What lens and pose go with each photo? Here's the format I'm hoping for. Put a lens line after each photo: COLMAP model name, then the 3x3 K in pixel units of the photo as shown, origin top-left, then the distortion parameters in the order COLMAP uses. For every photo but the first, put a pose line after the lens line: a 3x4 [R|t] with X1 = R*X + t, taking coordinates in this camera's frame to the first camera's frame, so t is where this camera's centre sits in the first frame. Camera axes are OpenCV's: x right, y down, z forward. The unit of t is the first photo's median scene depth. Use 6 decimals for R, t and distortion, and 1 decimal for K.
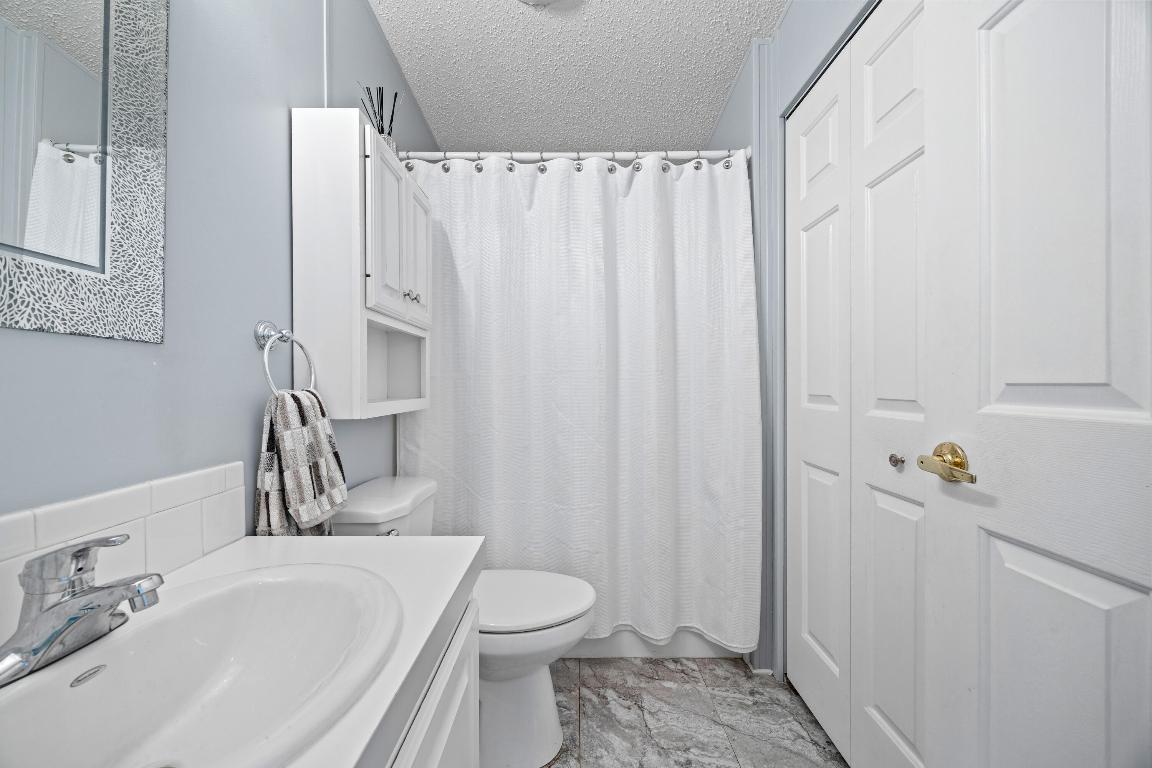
lens RADIAL K [[436.4, 0, 573.3], [0, 436.4, 382.0], [0, 0, 1]] dist [-0.001393, -0.000154]
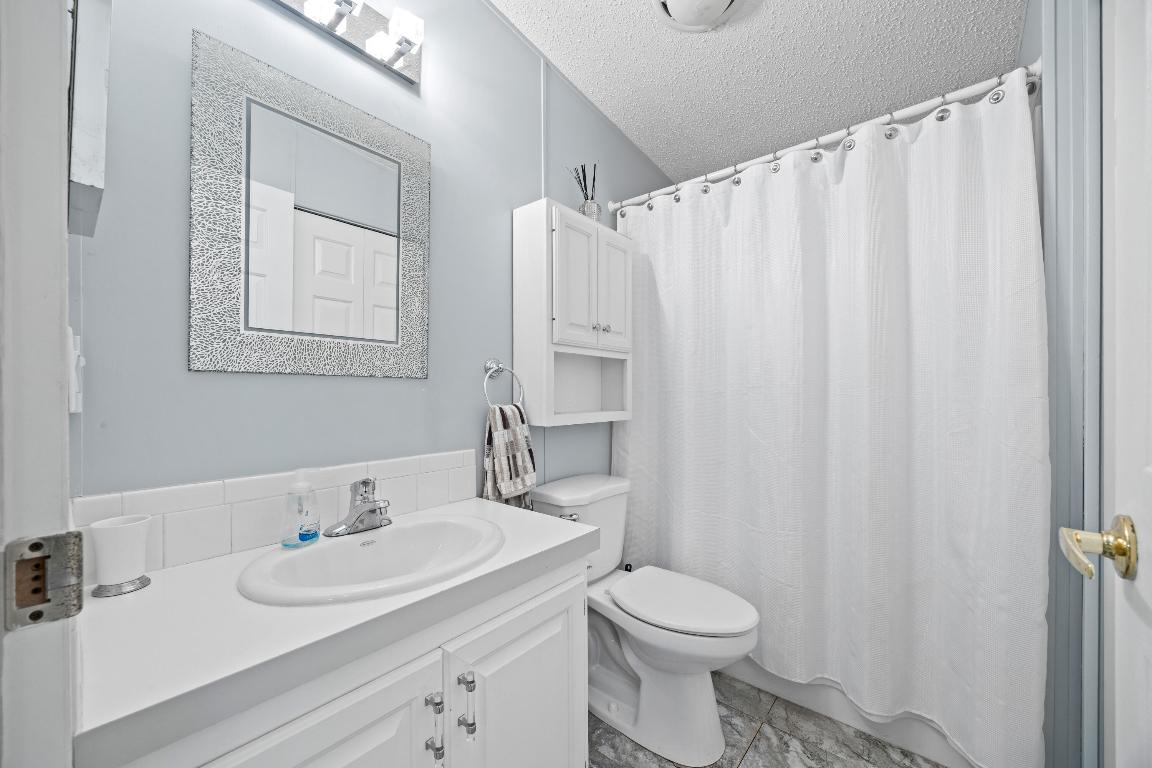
lens RADIAL K [[438.4, 0, 571.1], [0, 438.4, 388.4], [0, 0, 1]] dist [-0.001060, -0.000339]
pose [[0.766314, -0.002001, -0.642464, 0.332098], [-0.000648, 0.999992, -0.003887, -0.020517], [0.642466, 0.003395, 0.766306, 0.003927]]
